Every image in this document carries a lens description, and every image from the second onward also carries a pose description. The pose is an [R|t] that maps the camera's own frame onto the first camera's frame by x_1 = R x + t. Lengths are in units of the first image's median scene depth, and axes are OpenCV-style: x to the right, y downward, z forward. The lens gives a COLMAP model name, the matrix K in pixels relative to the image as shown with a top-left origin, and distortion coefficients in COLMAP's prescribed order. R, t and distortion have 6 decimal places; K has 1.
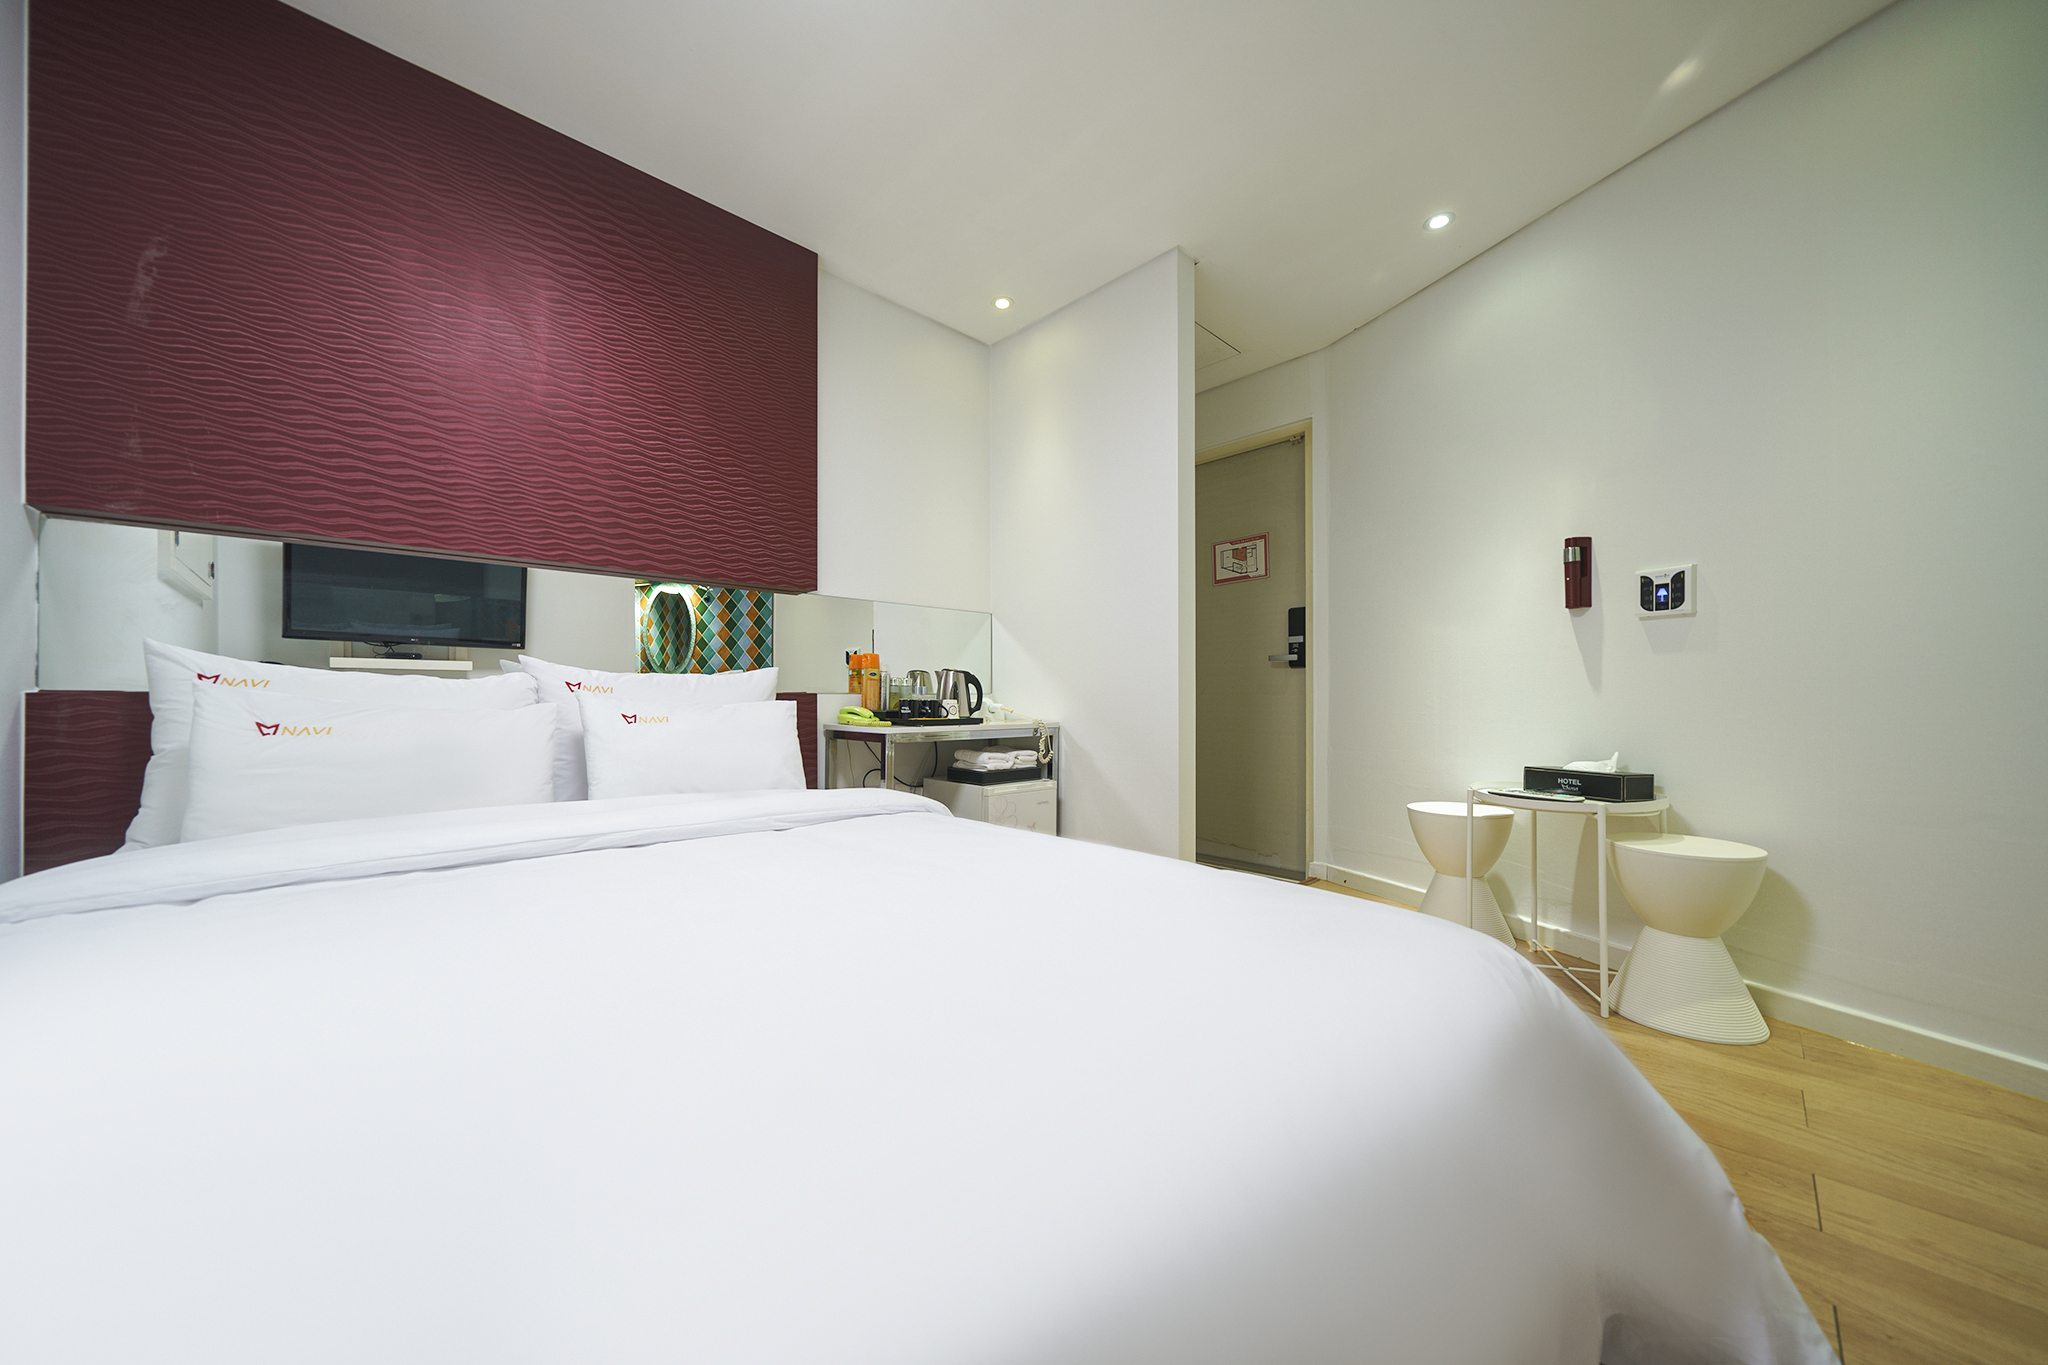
lens RADIAL K [[703.5, 0, 1024.5], [0, 703.5, 692.8], [0, 0, 1]] dist [-0.007755, 0.000025]
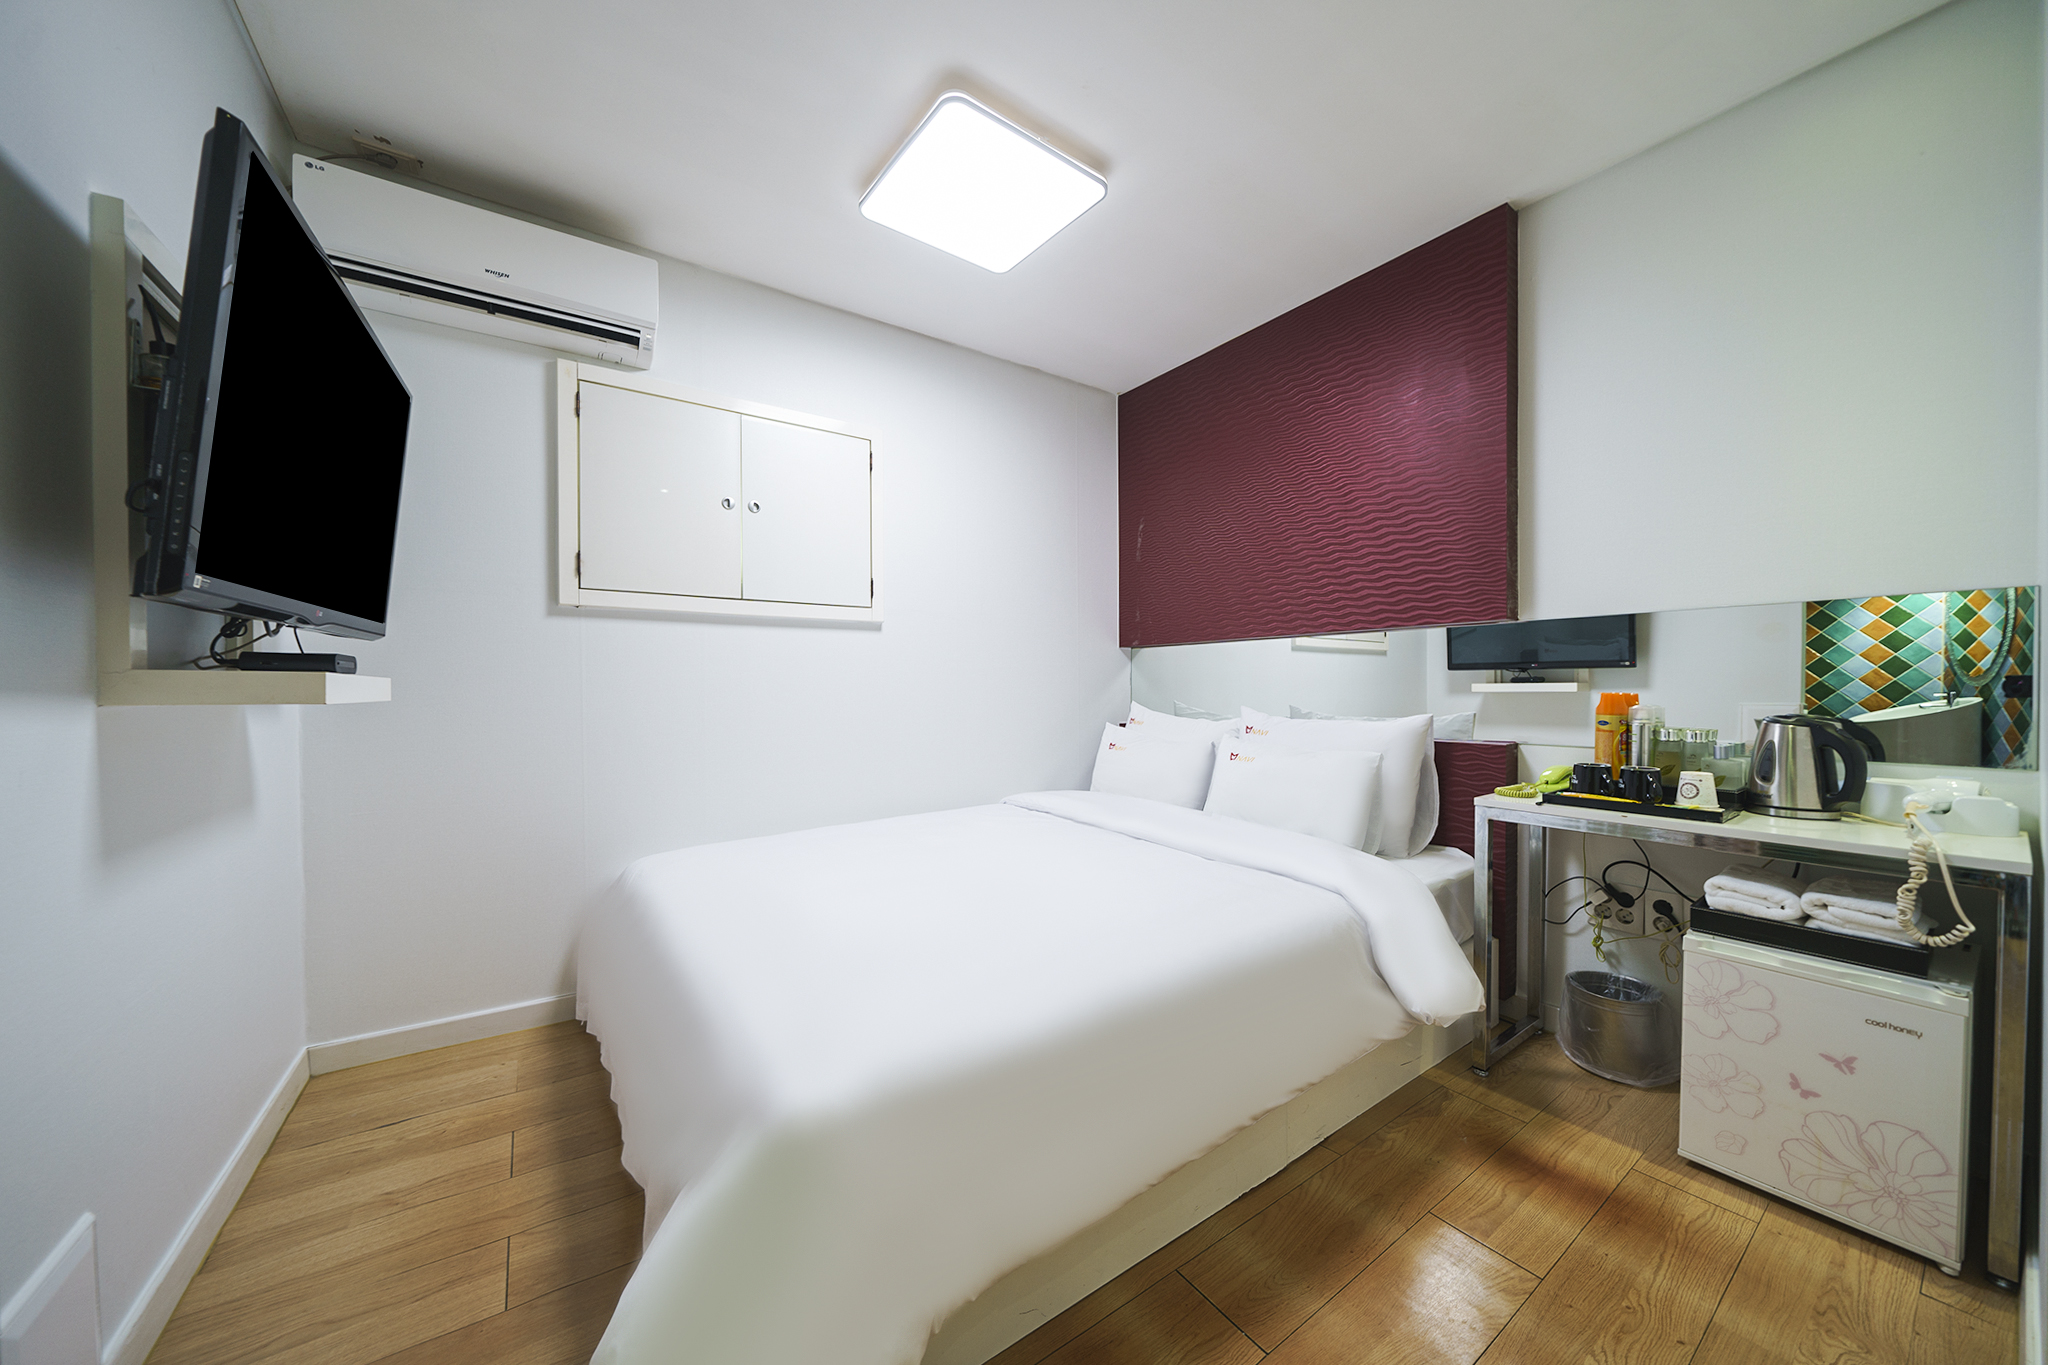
lens RADIAL K [[703.5, 0, 1024.5], [0, 703.5, 692.8], [0, 0, 1]] dist [-0.007755, 0.000025]
pose [[-0.170073, 0.007905, -0.985400, 0.418025], [0.002445, 0.999968, 0.007600, -0.045953], [0.985428, -0.001116, -0.170087, 0.404189]]
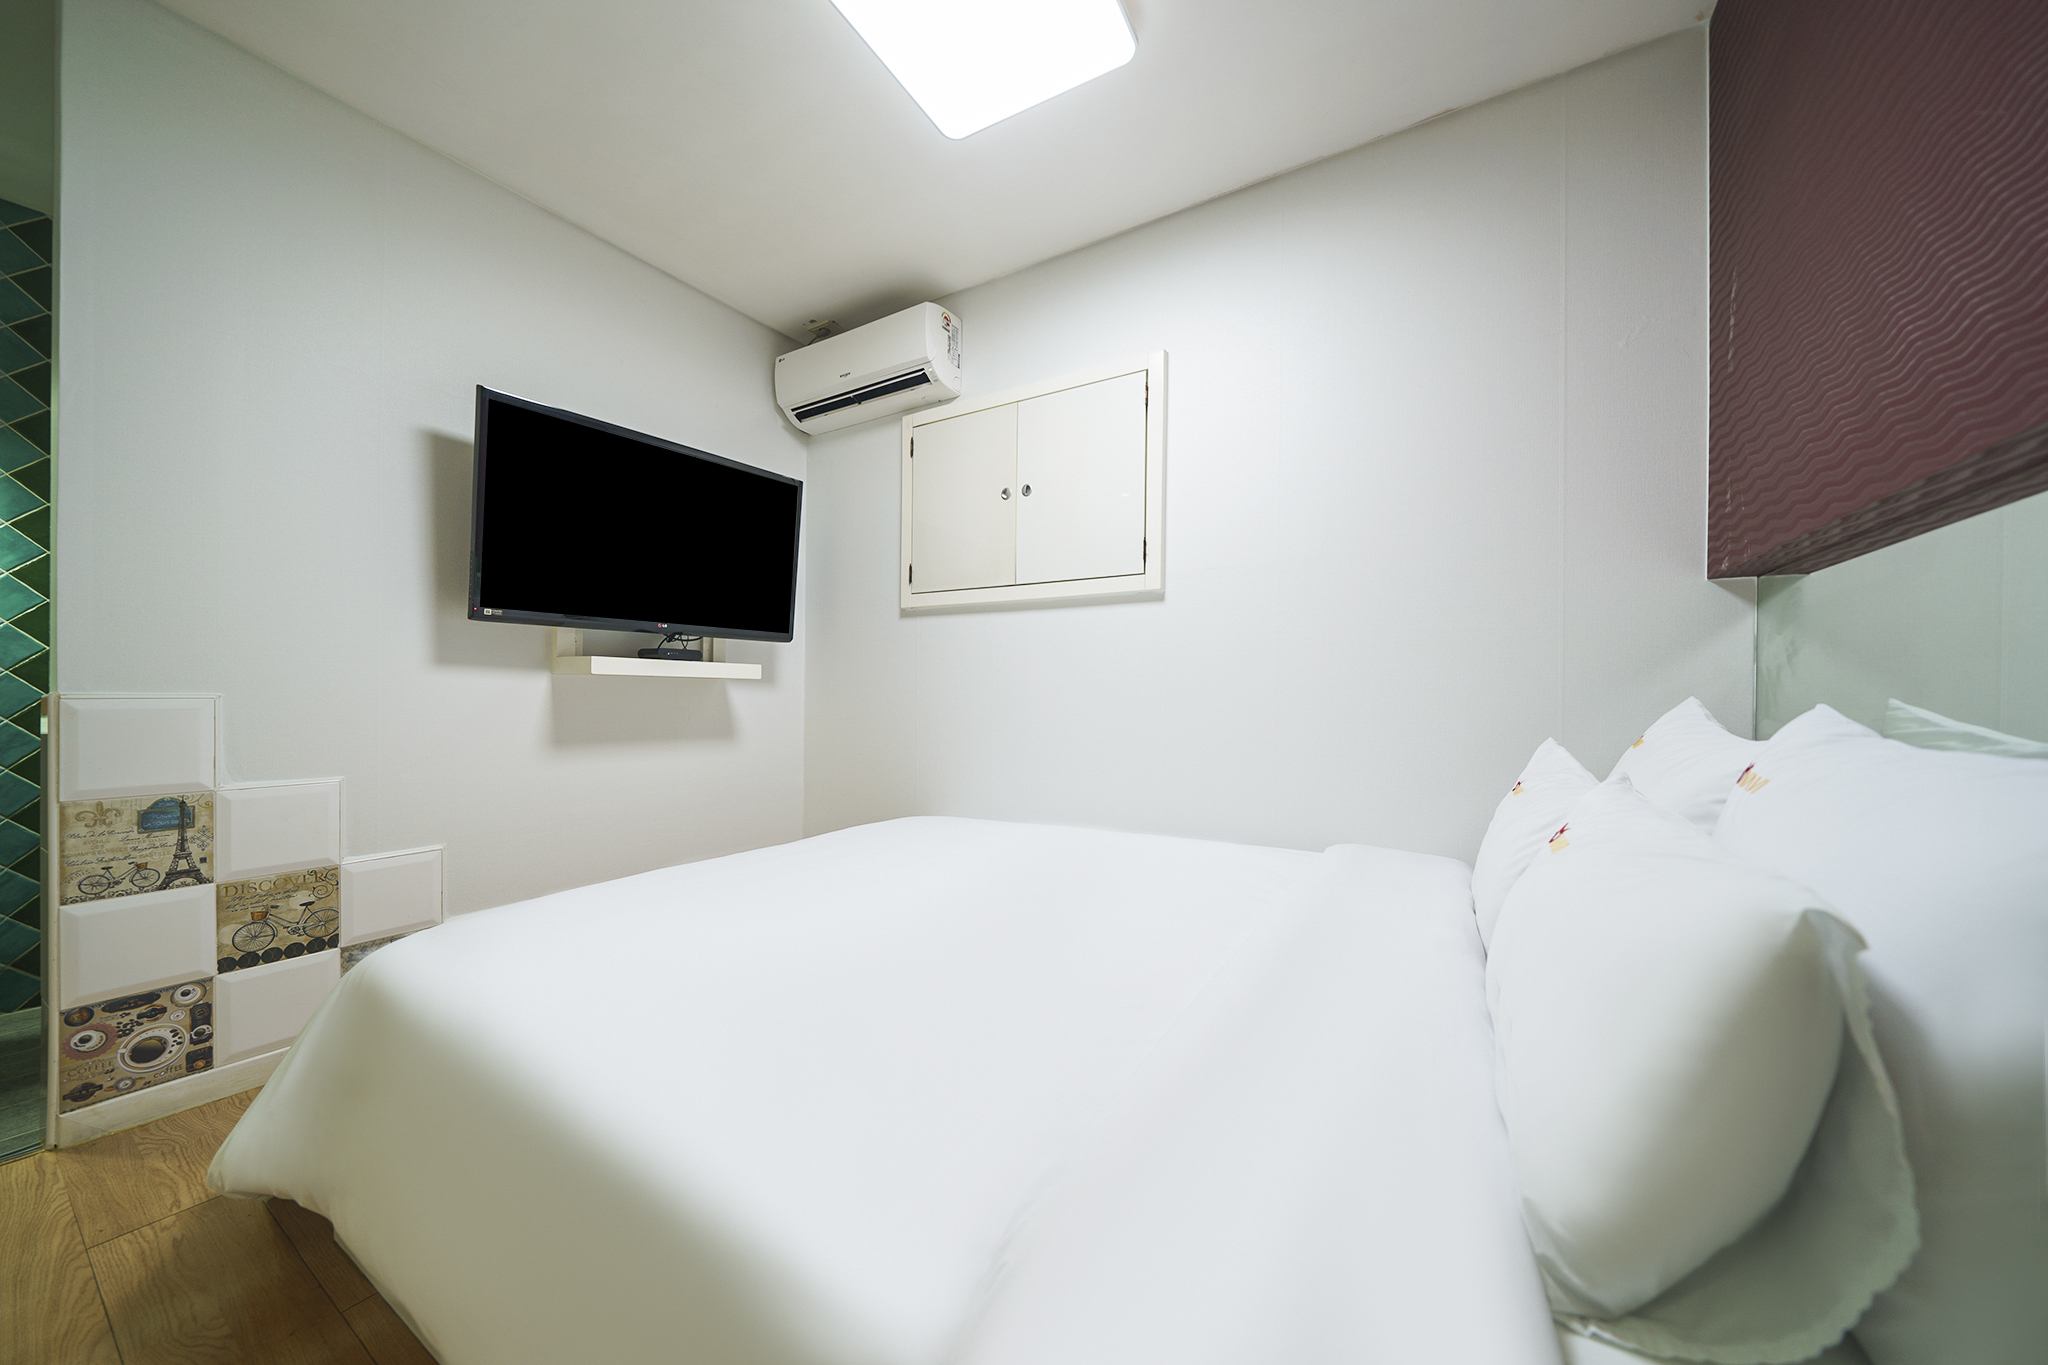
lens RADIAL K [[703.5, 0, 1024.5], [0, 703.5, 692.8], [0, 0, 1]] dist [-0.007755, 0.000025]
pose [[-0.970801, -0.006758, -0.239791, -0.031221], [-0.007531, 0.999969, 0.002309, -0.028519], [0.239768, 0.004048, -0.970822, 0.678304]]
